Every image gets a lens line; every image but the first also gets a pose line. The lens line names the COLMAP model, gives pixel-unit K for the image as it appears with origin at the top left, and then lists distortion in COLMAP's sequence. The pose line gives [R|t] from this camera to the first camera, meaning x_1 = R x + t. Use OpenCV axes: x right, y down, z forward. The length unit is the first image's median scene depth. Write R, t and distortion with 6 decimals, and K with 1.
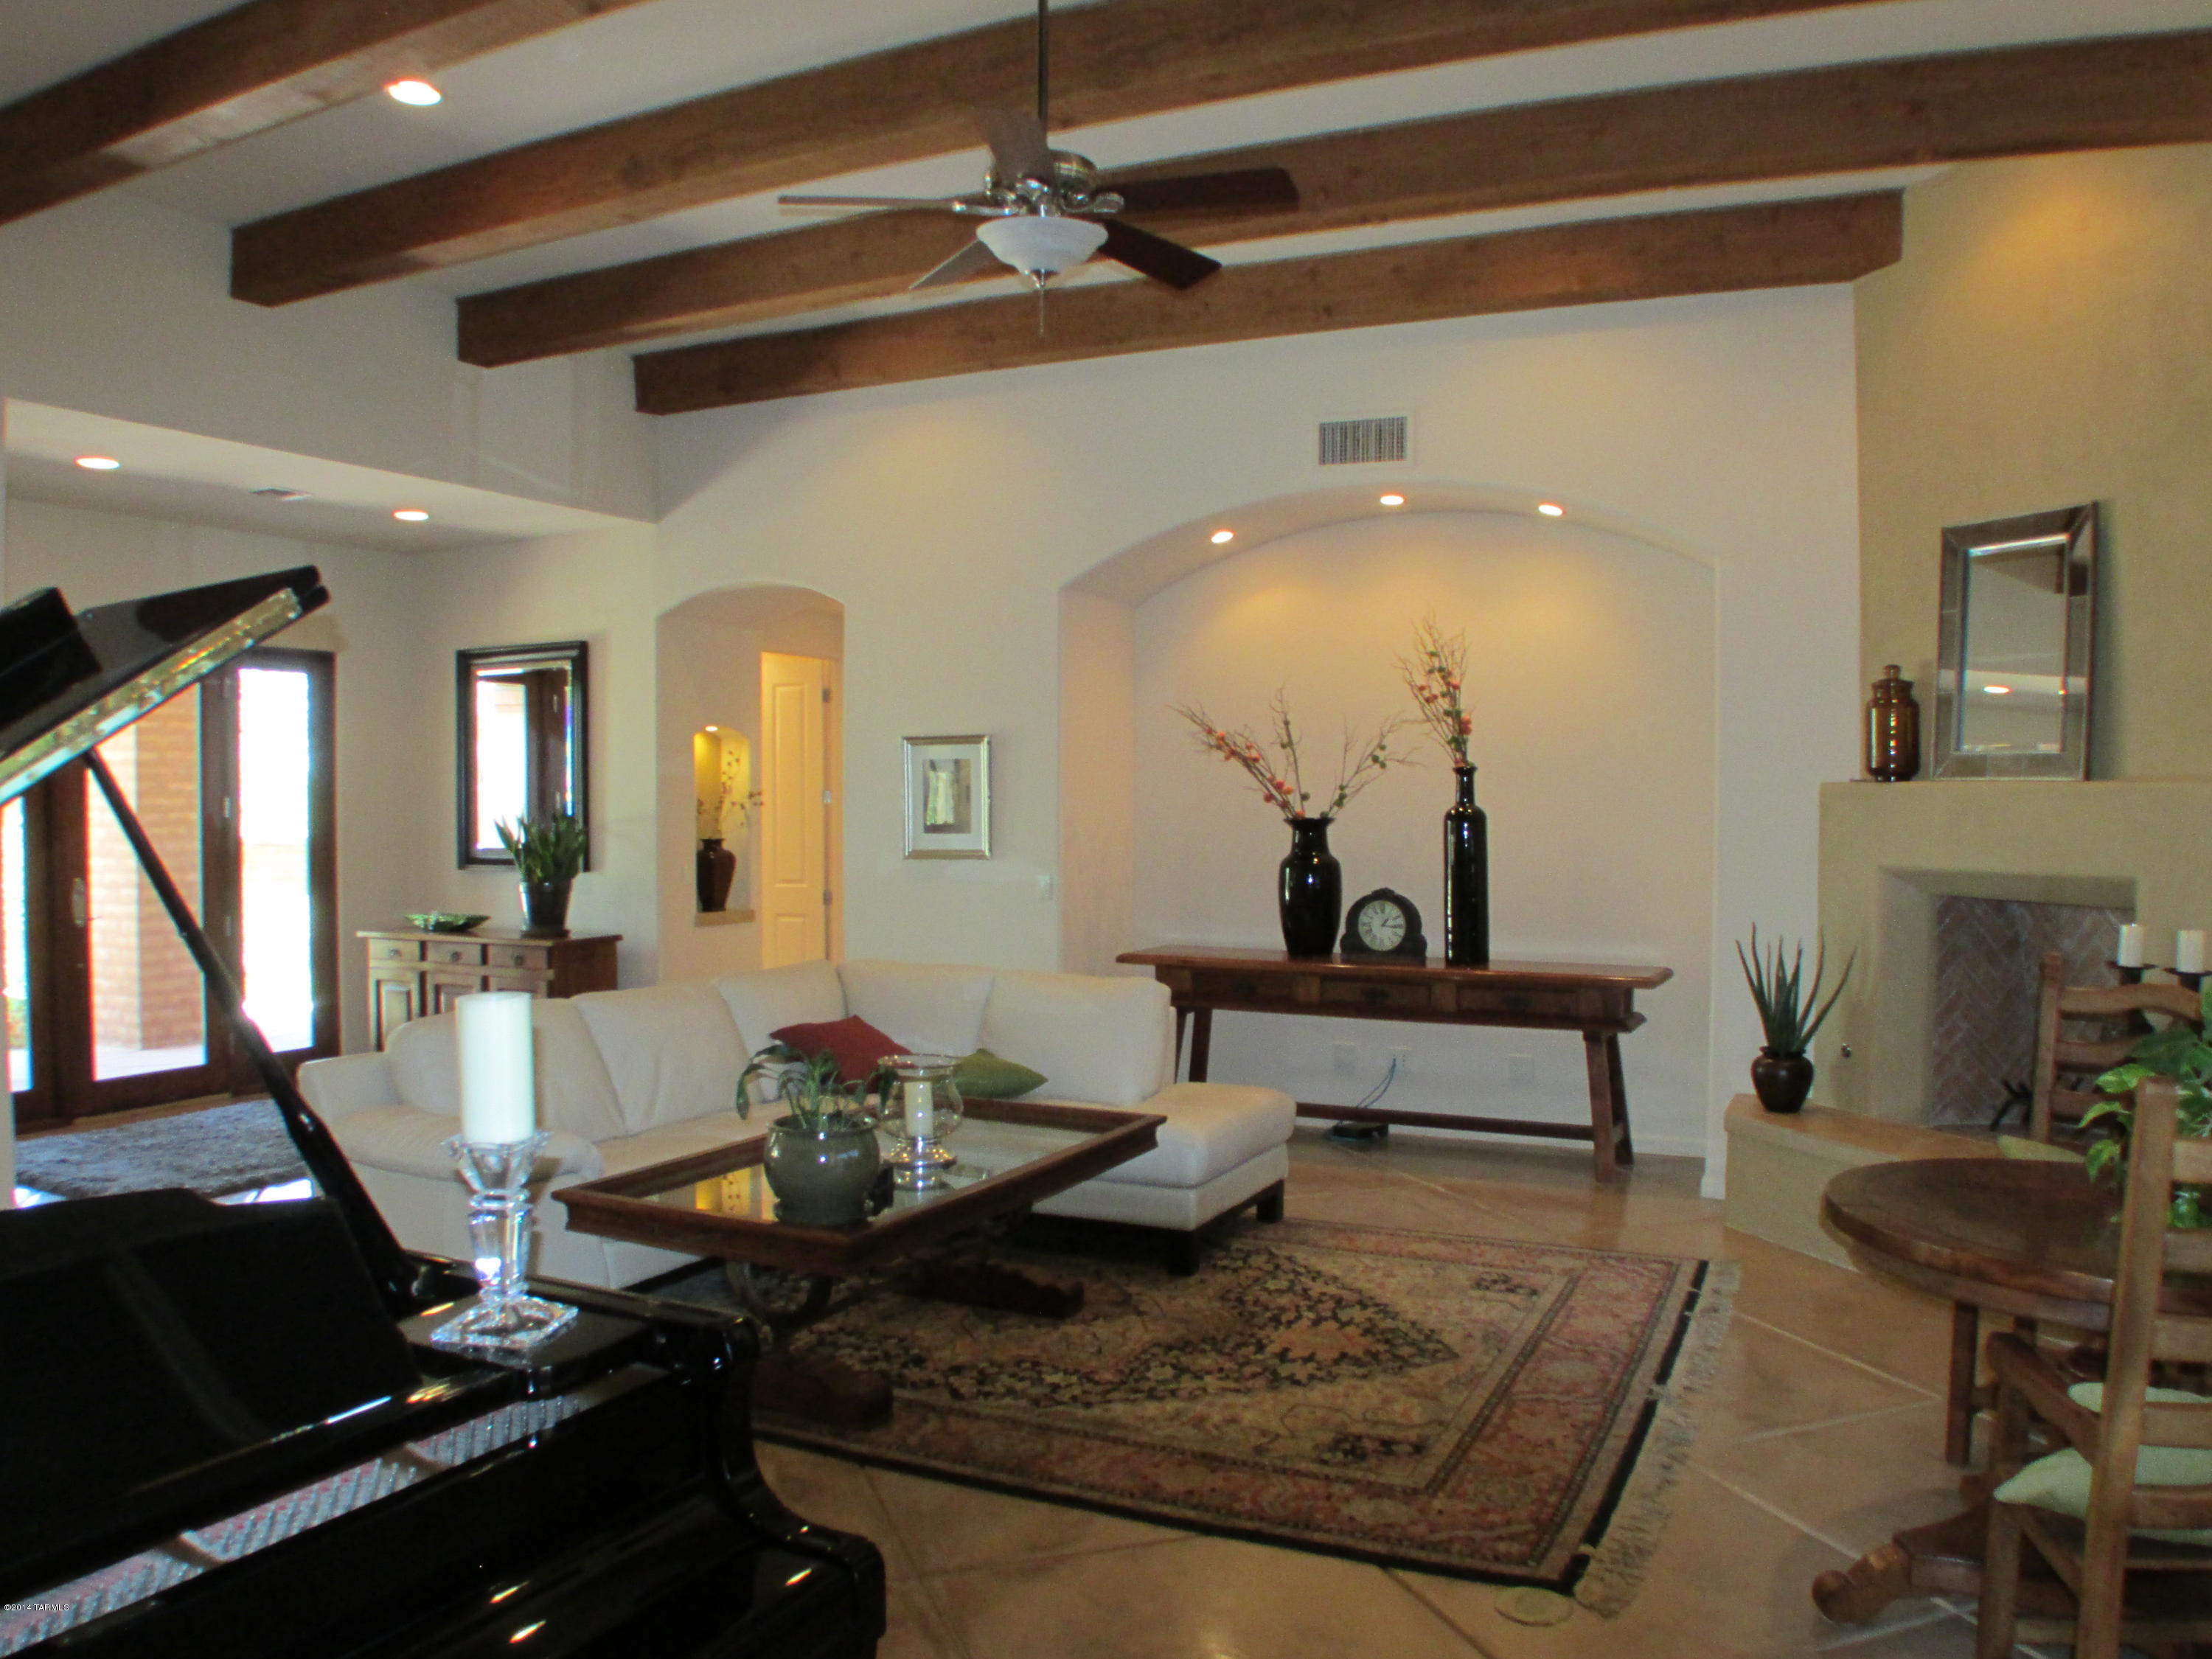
lens RADIAL K [[1703.8, 0, 1106.0], [0, 1703.8, 829.5], [0, 0, 1]] dist [-0.115064, 0.001538]
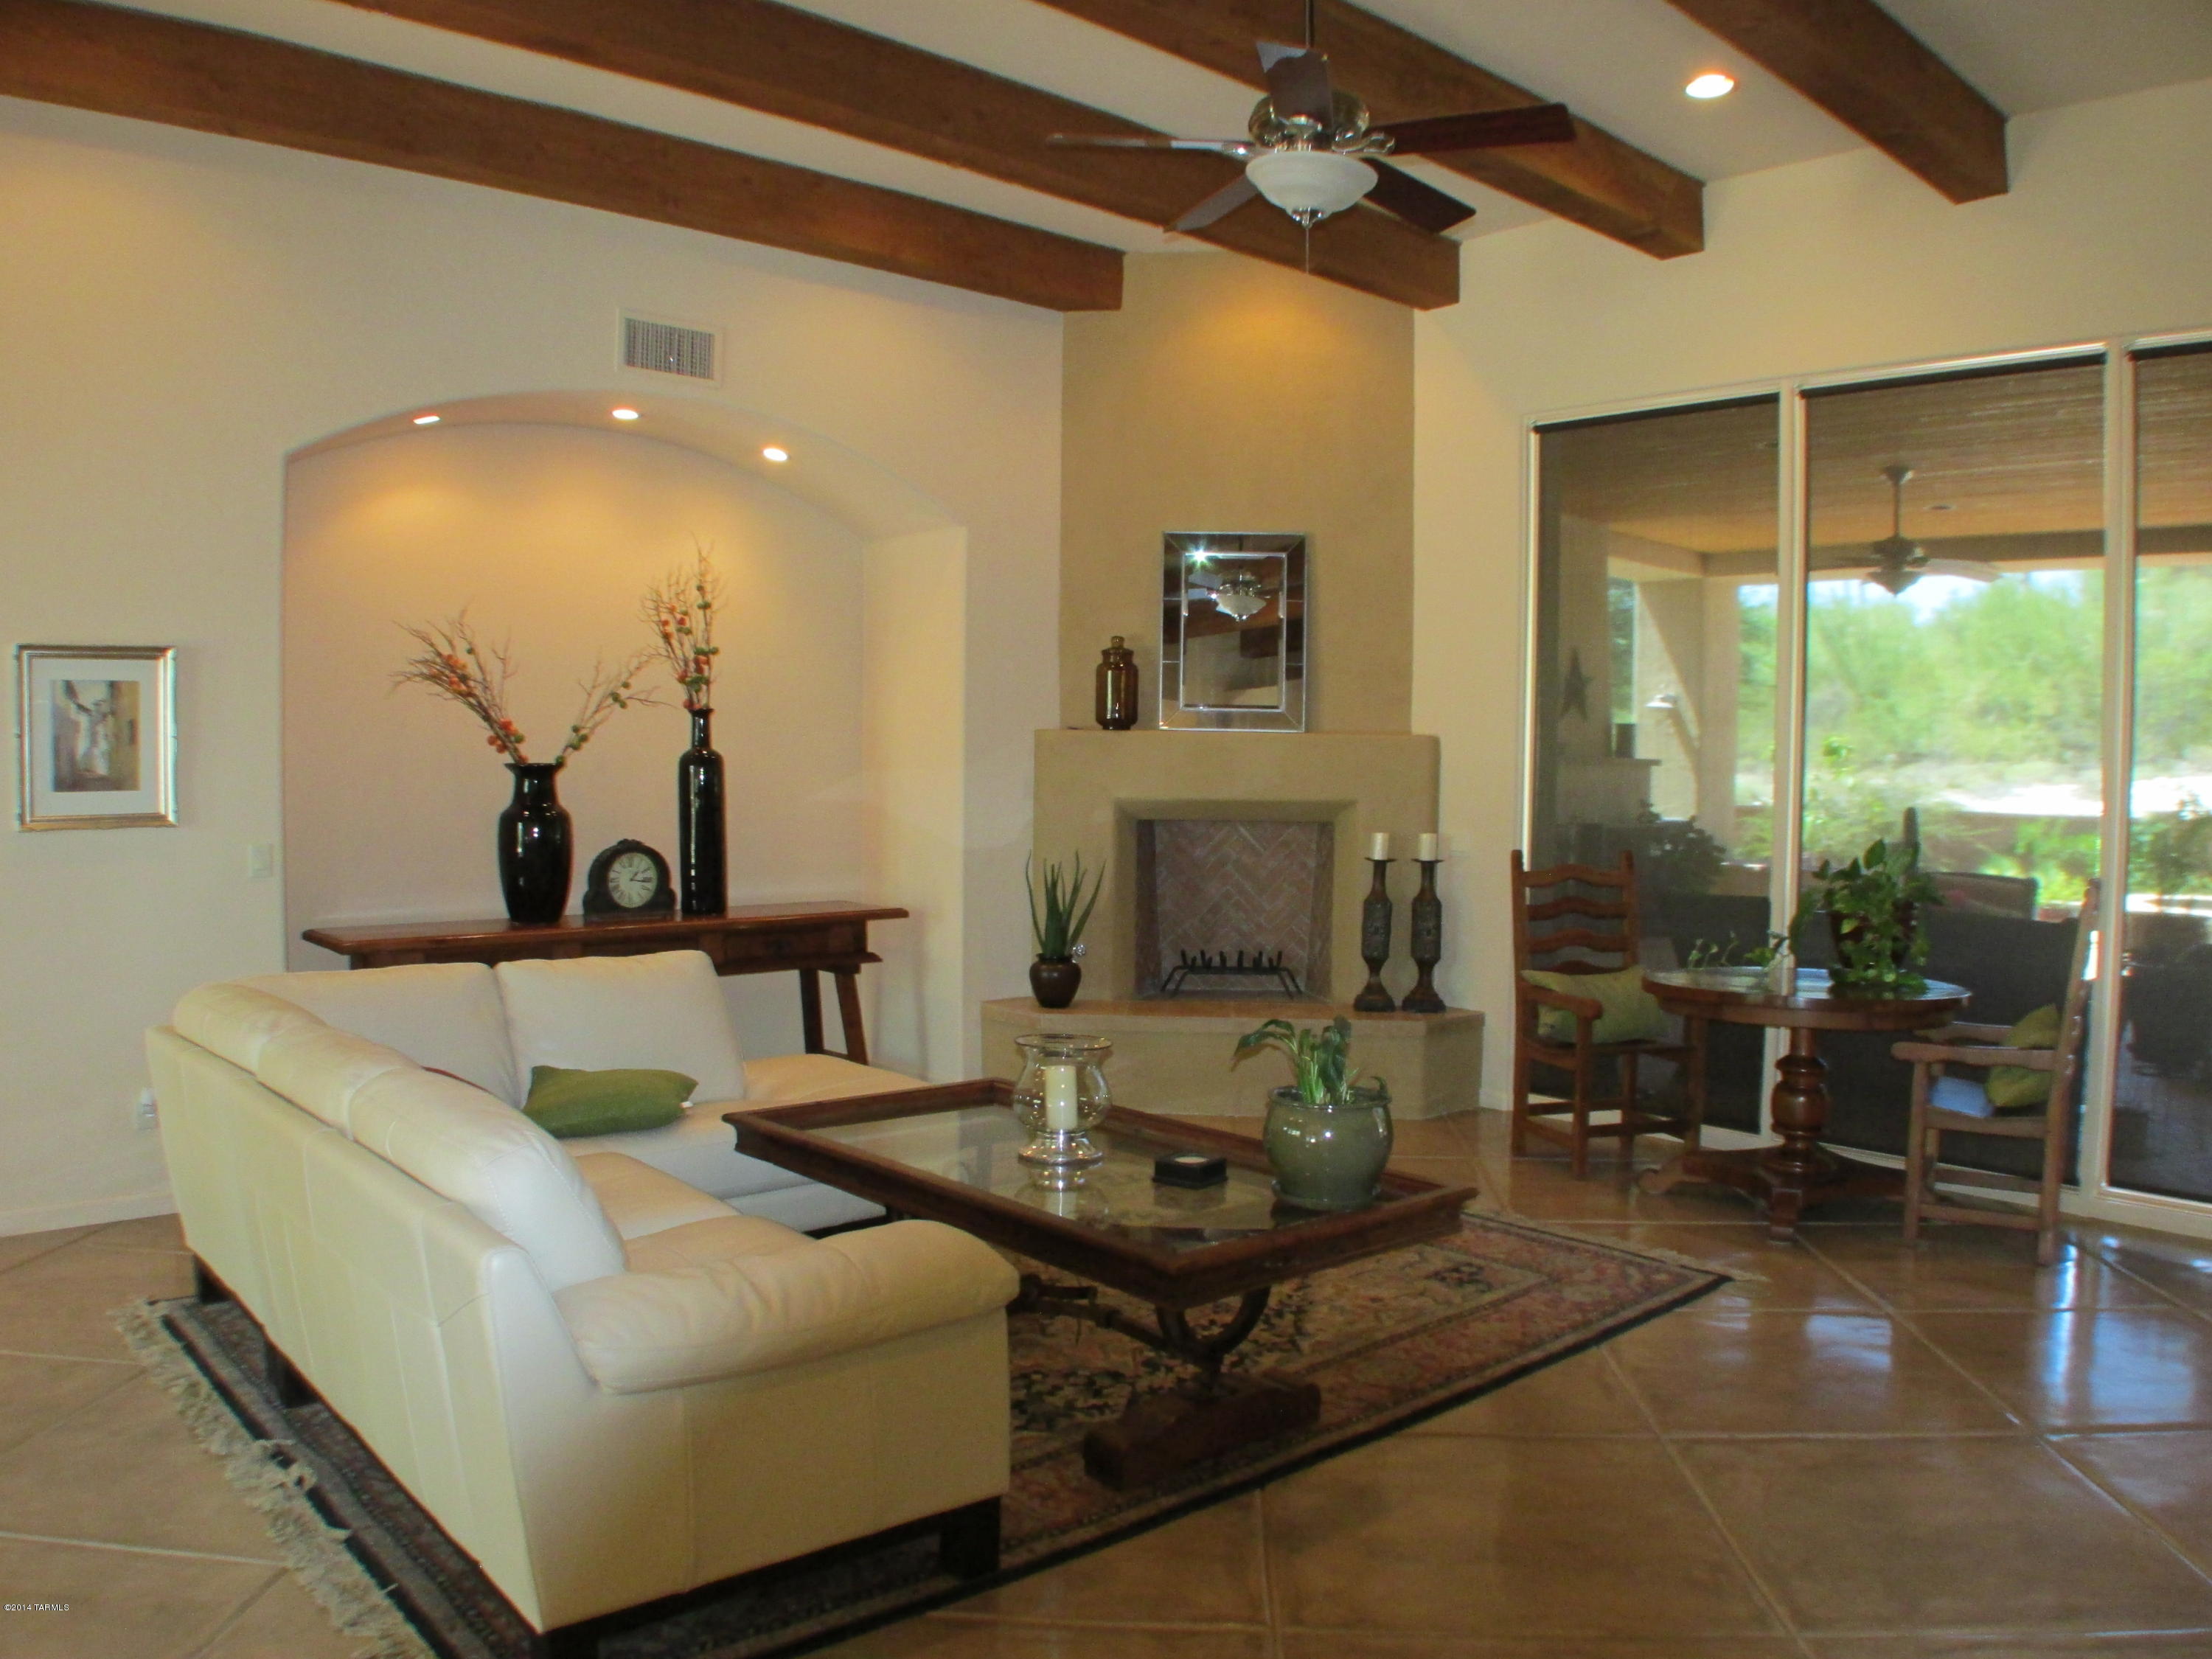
lens RADIAL K [[1692.5, 0, 1106.0], [0, 1692.5, 829.5], [0, 0, 1]] dist [-0.128151, 0.003891]
pose [[0.389604, -0.040442, 0.920094, -0.596233], [0.010136, 0.999163, 0.039626, -0.004060], [-0.920927, -0.006112, 0.389688, 0.434272]]
